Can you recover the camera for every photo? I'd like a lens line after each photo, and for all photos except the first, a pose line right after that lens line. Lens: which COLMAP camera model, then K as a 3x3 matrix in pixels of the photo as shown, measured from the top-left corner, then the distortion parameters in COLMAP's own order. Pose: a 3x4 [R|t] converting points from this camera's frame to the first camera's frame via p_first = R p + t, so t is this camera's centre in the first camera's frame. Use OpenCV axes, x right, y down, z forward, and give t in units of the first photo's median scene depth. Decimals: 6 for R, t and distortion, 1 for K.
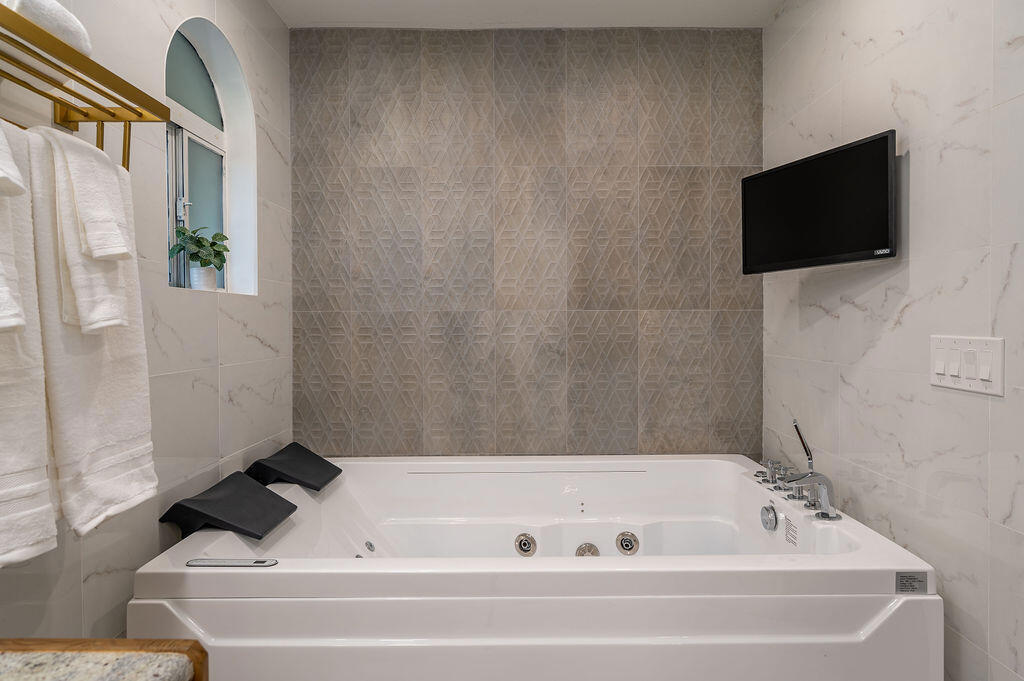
lens RADIAL K [[586.7, 0, 512.8], [0, 586.7, 335.9], [0, 0, 1]] dist [-0.003601, -0.000366]
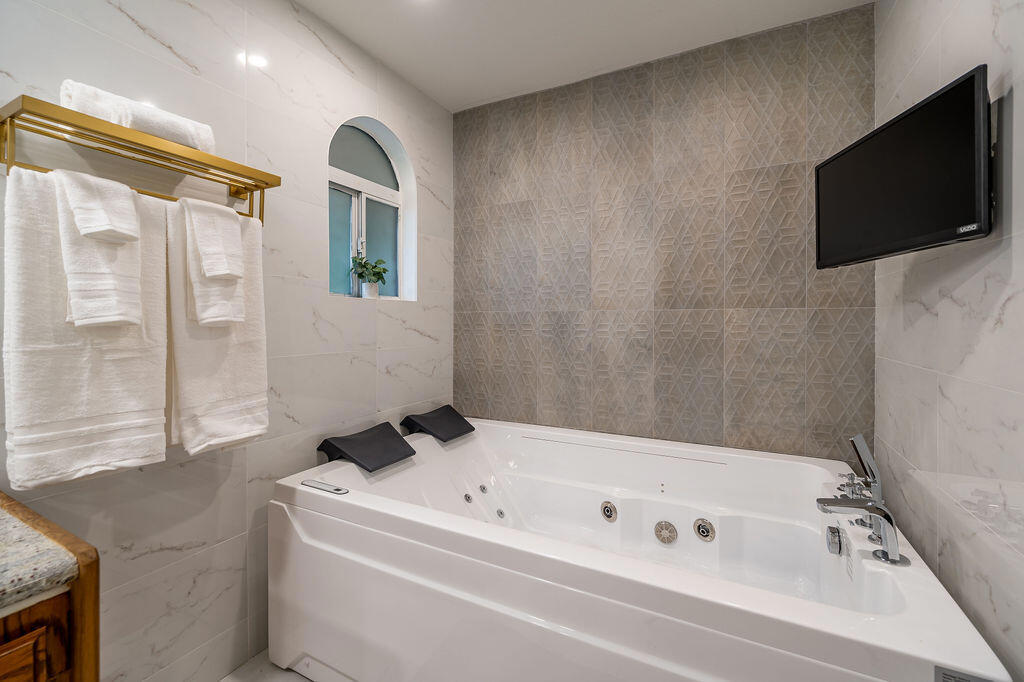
lens RADIAL K [[423.6, 0, 522.2], [0, 423.6, 325.6], [0, 0, 1]] dist [-0.000986, -0.000015]
pose [[0.892450, 0.008553, -0.451065, 0.237841], [-0.013465, 0.999880, -0.007682, -0.003594], [0.450945, 0.012929, 0.892458, 0.163295]]
